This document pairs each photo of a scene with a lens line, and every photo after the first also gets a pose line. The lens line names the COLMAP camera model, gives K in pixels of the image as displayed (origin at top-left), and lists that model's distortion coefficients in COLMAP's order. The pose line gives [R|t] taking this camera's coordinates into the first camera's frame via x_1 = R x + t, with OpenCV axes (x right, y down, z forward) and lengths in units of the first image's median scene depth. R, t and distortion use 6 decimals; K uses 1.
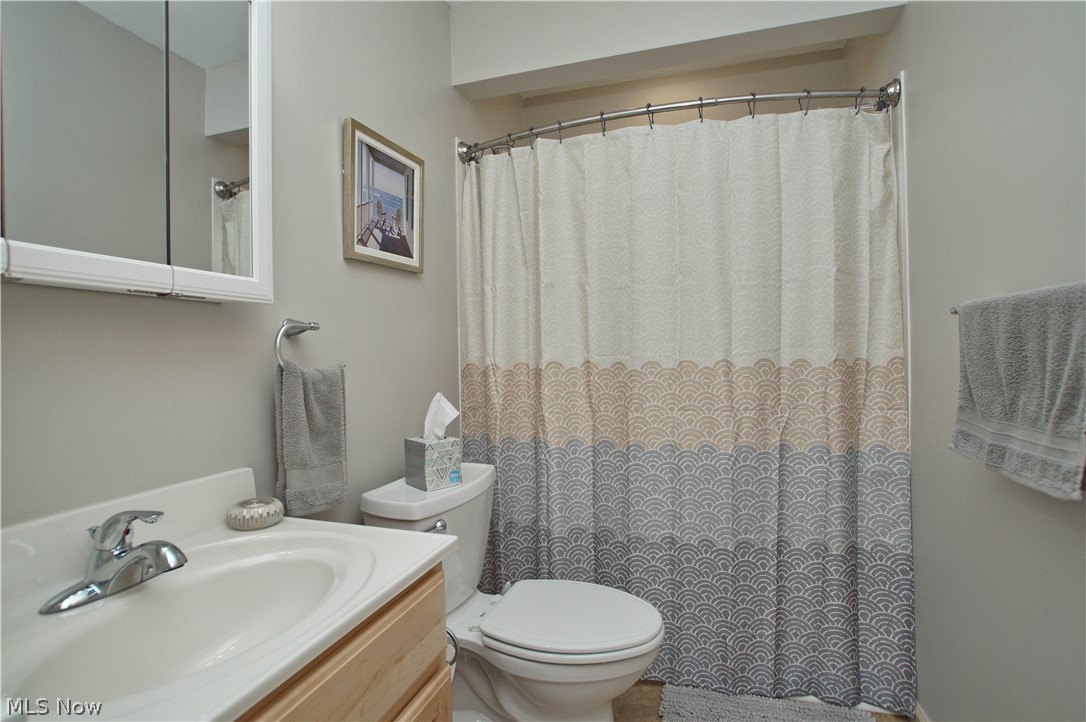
lens RADIAL K [[532.7, 0, 543.7], [0, 532.7, 359.0], [0, 0, 1]] dist [-0.038630, 0.012406]
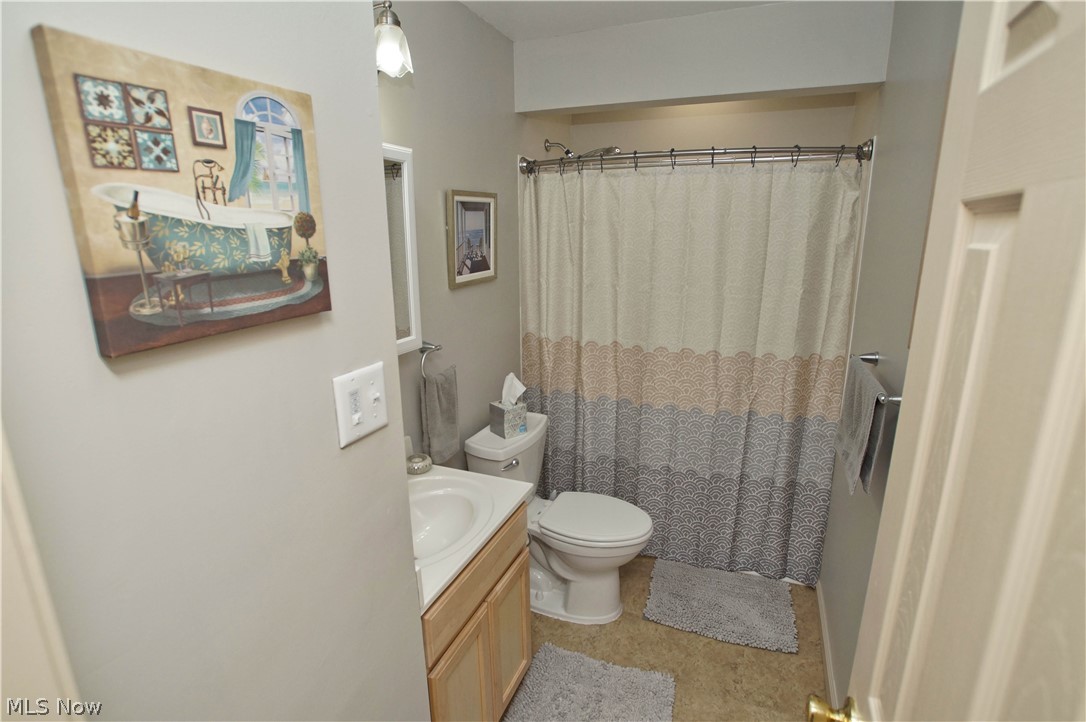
lens RADIAL K [[532.7, 0, 541.3], [0, 532.7, 359.5], [0, 0, 1]] dist [-0.038630, 0.012406]
pose [[0.996768, 0.030278, -0.074403, -0.005522], [-0.012879, 0.974497, 0.224031, -0.286071], [0.079289, -0.222349, 0.971738, -0.394524]]
